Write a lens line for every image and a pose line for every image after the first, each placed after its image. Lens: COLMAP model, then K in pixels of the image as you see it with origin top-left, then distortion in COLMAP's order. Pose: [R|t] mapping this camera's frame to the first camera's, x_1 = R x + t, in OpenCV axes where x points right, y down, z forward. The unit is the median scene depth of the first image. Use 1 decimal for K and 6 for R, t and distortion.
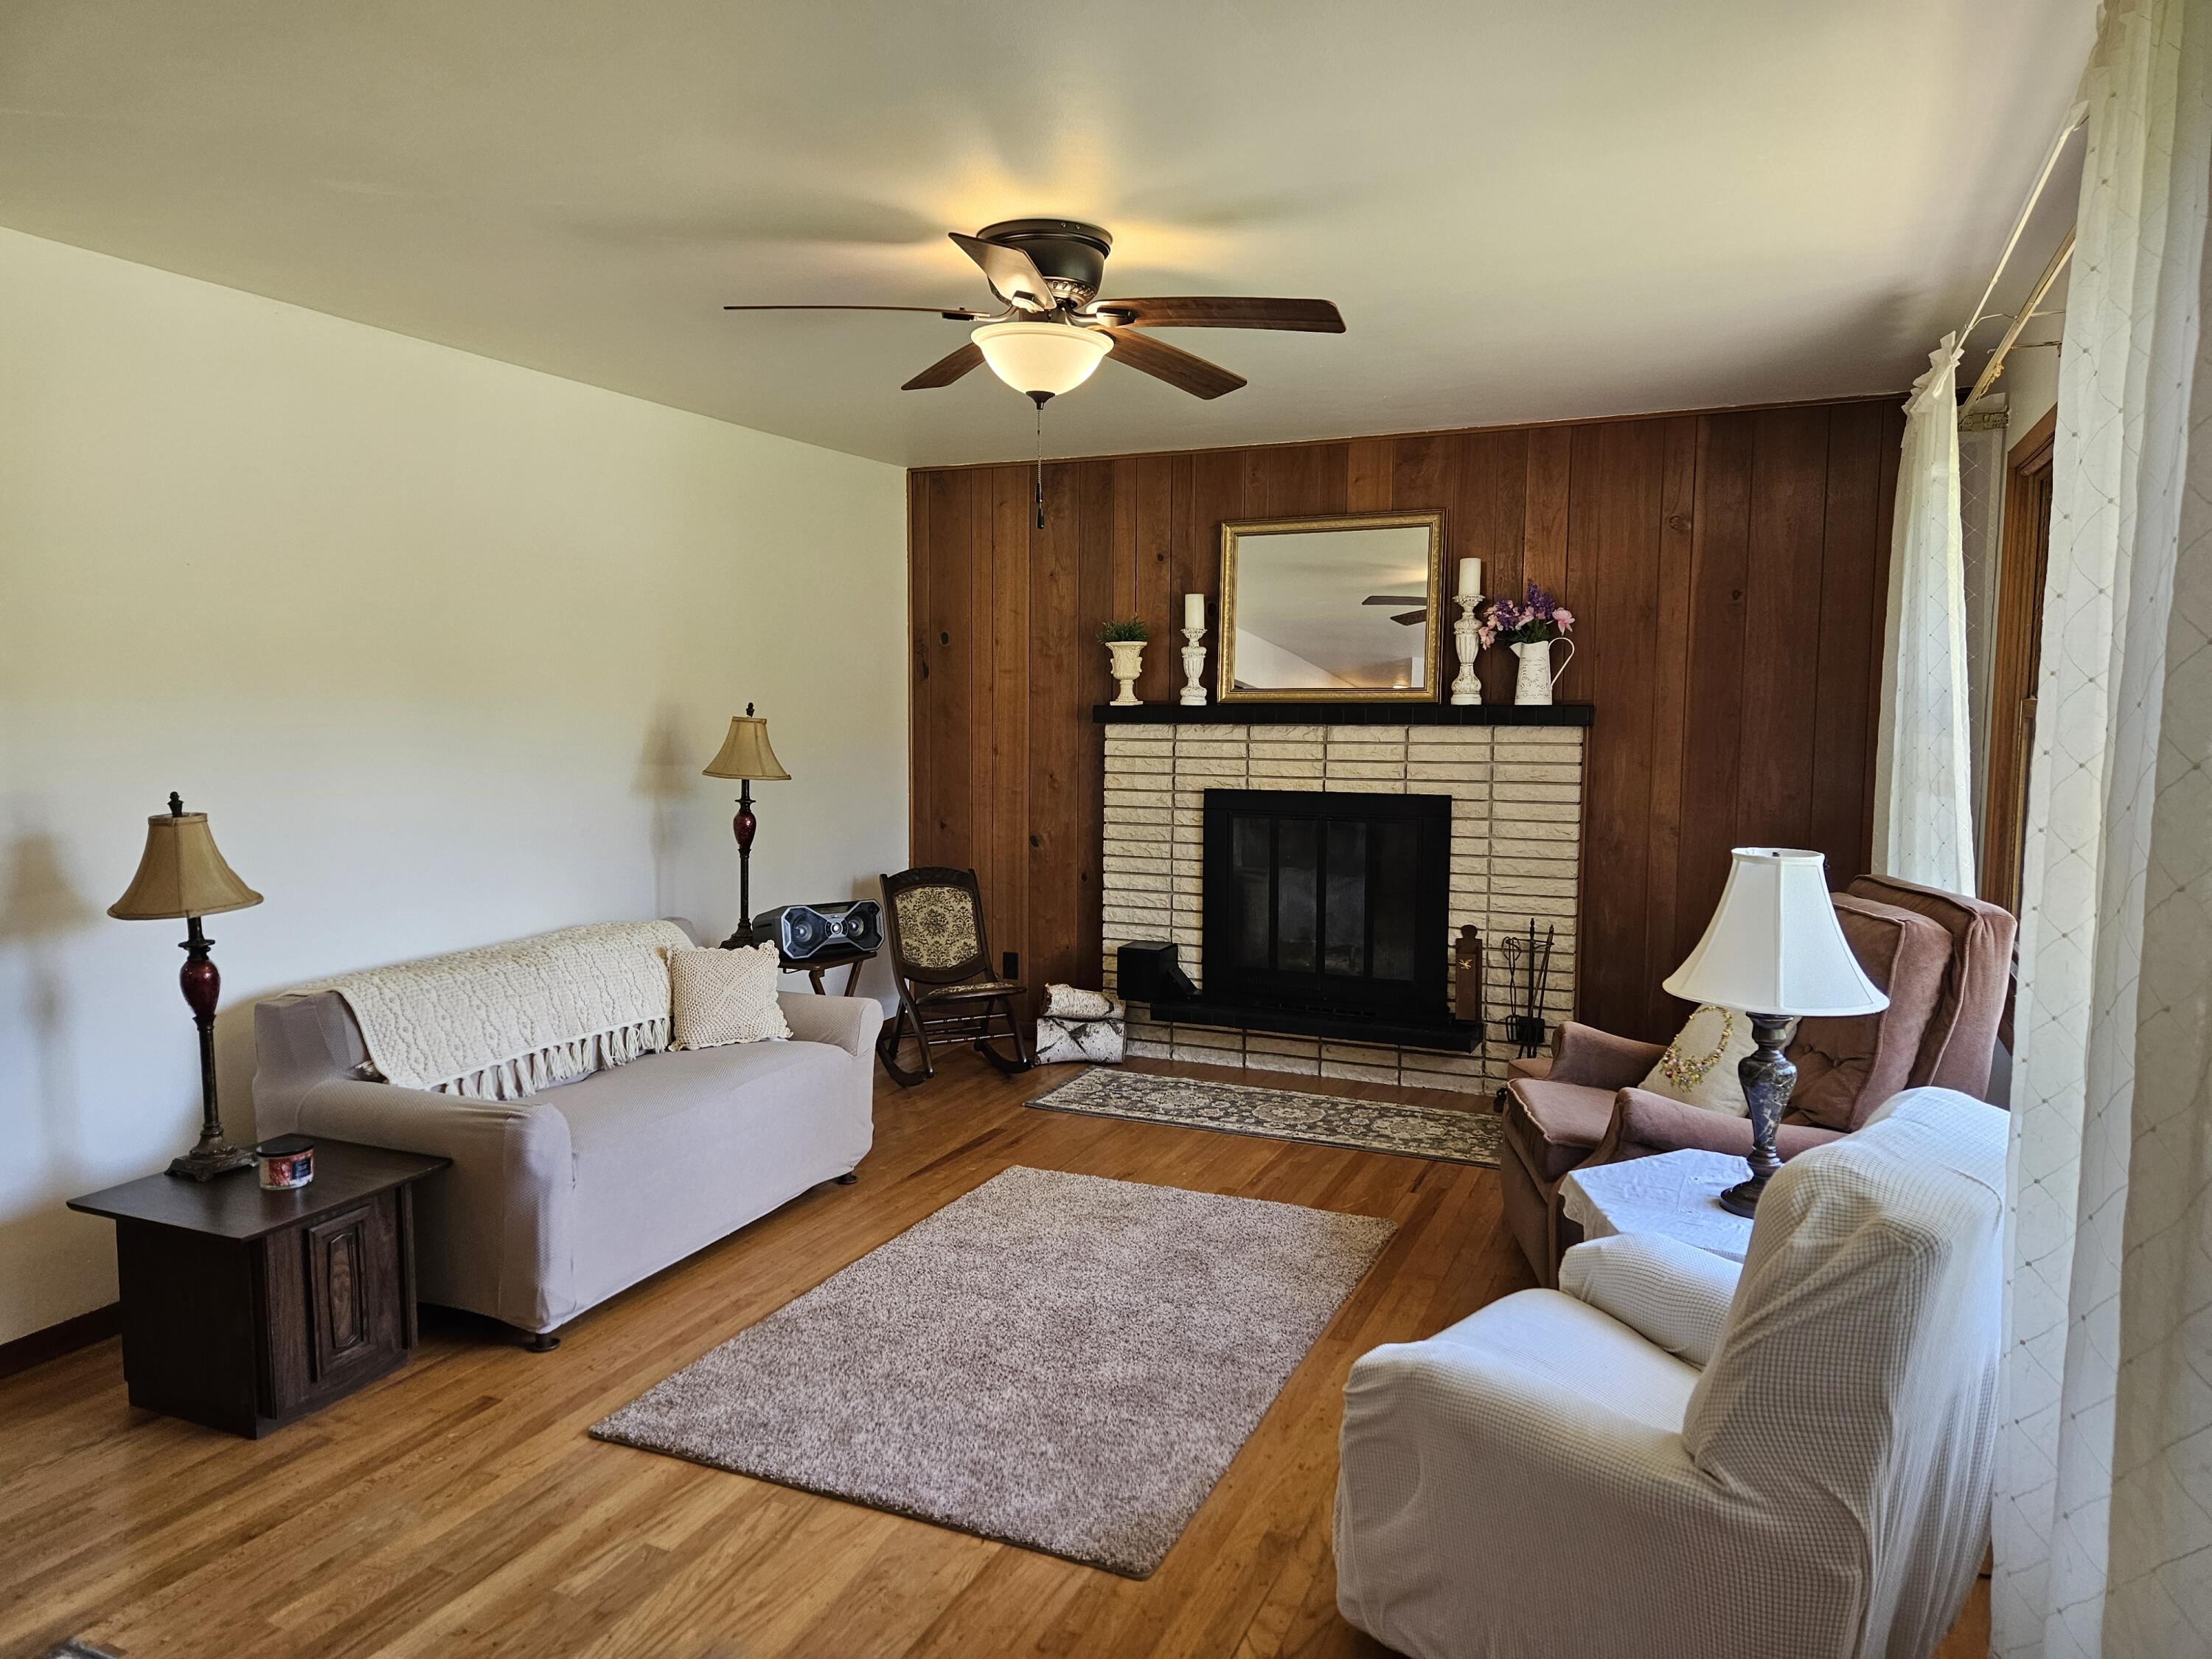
lens RADIAL K [[1498.7, 0, 1106.1], [0, 1498.7, 831.1], [0, 0, 1]] dist [0.070459, -0.043306]
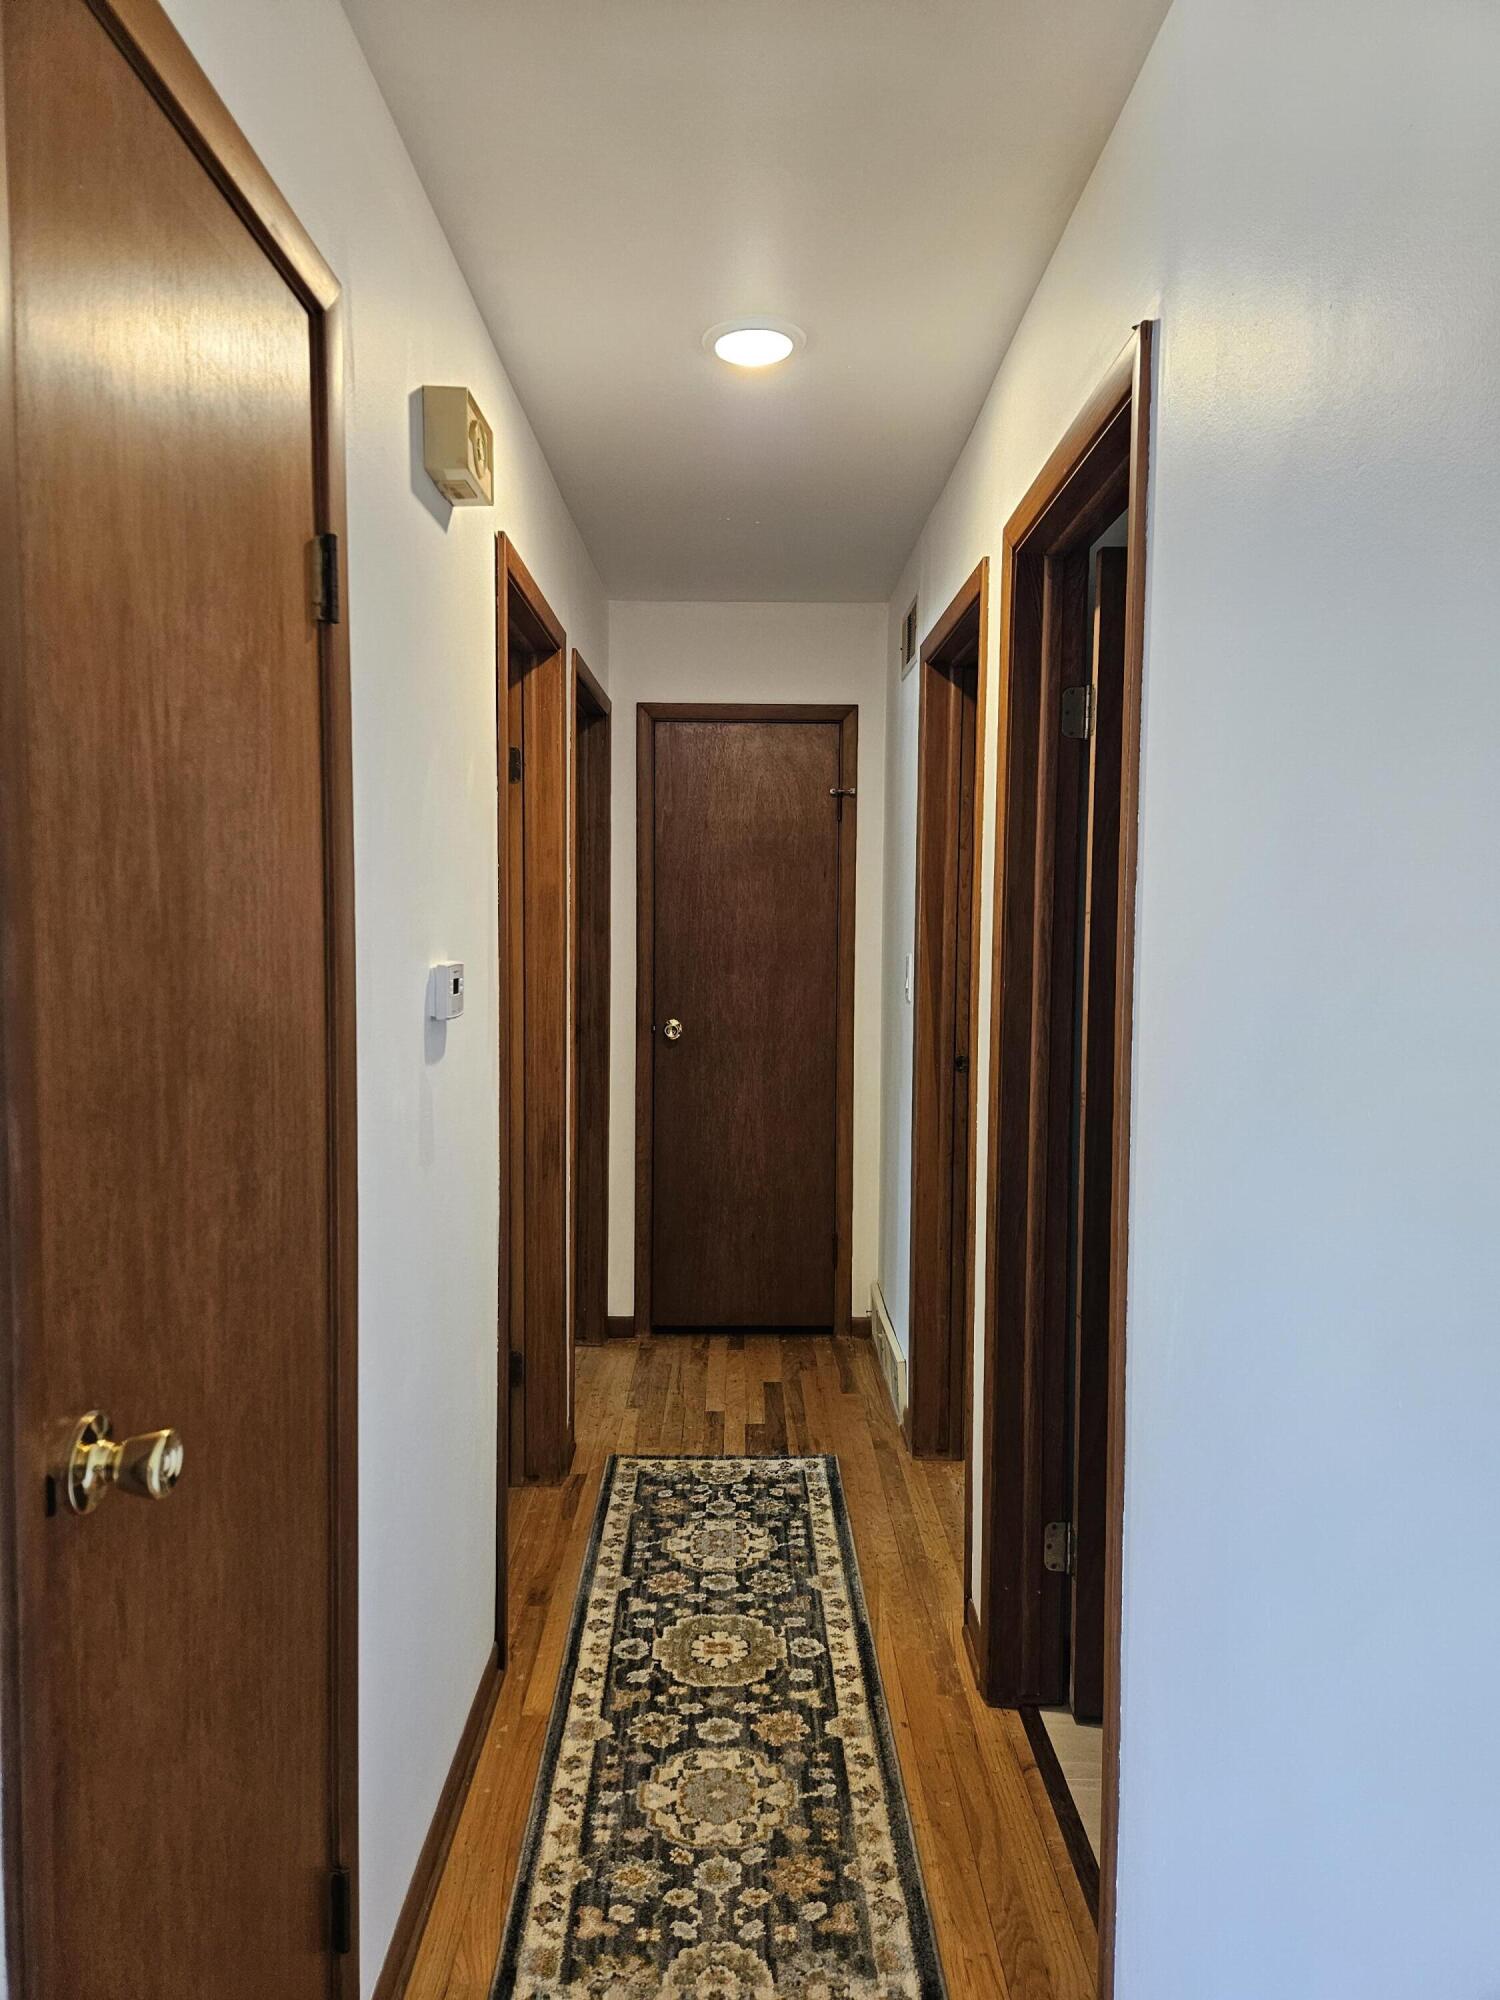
lens RADIAL K [[1355.0, 0, 754.0], [0, 1355.0, 999.6], [0, 0, 1]] dist [0.070459, -0.043306]
pose [[-0.425132, -0.065078, 0.902789, -0.289595], [0.082252, 0.990507, 0.110135, -0.089432], [-0.901387, 0.121078, -0.415743, 1.074164]]
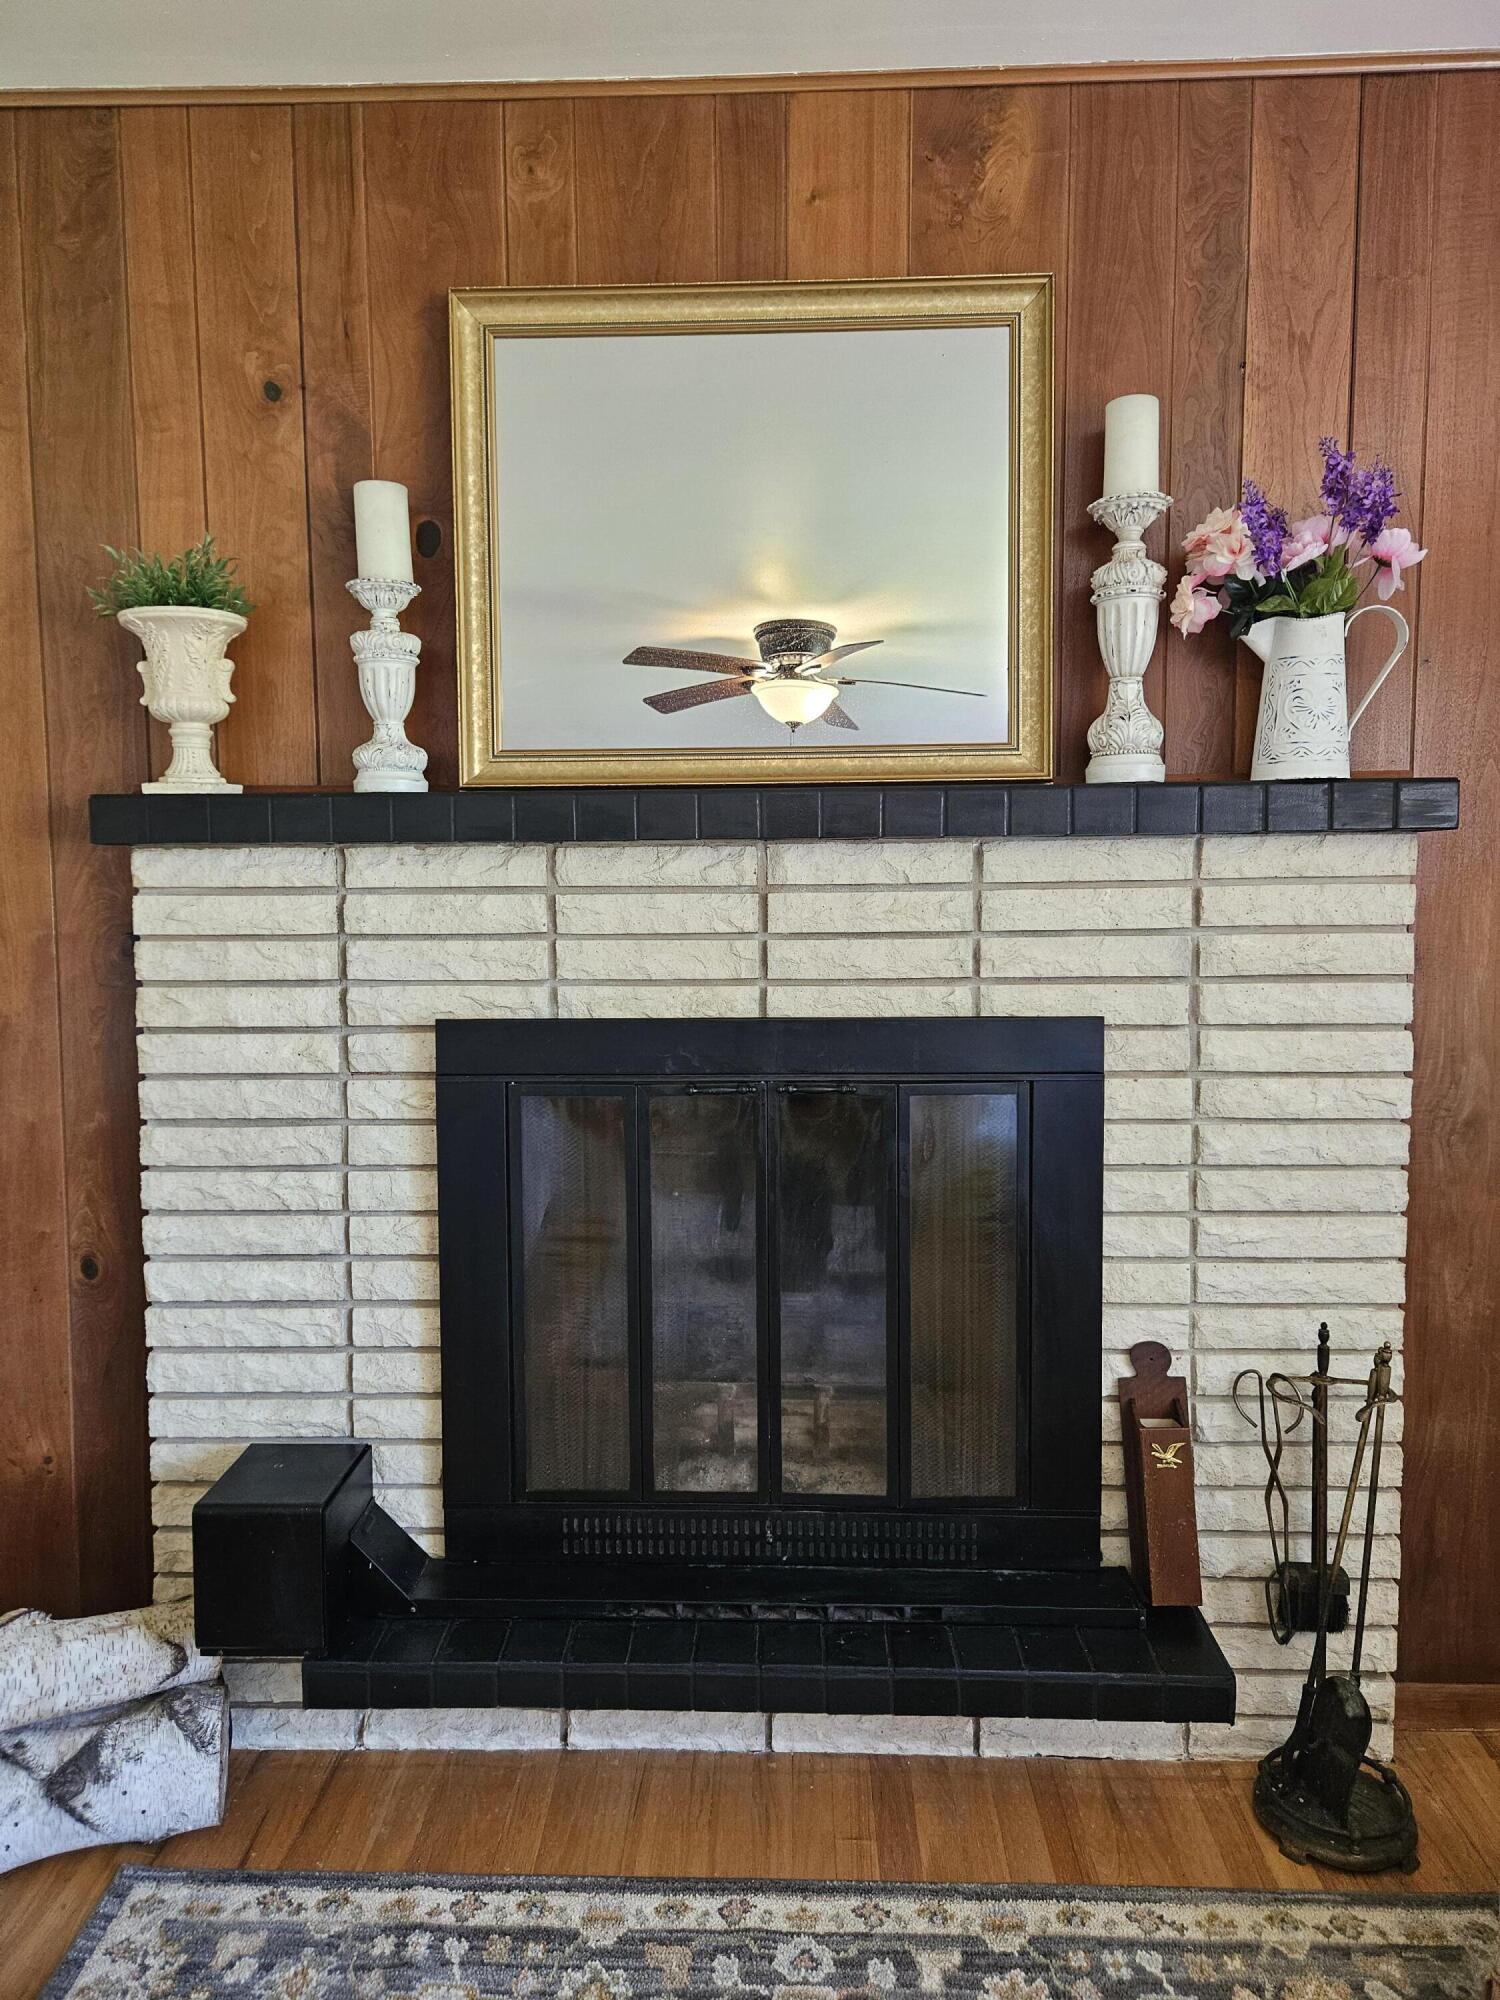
lens RADIAL K [[1355.0, 0, 743.1], [0, 1355.0, 988.0], [0, 0, 1]] dist [0.070459, -0.043306]
pose [[0.926892, -0.040856, 0.373097, 0.011718], [0.042996, 0.999072, 0.002589, -0.034609], [-0.372856, 0.013642, 0.927789, 0.680136]]
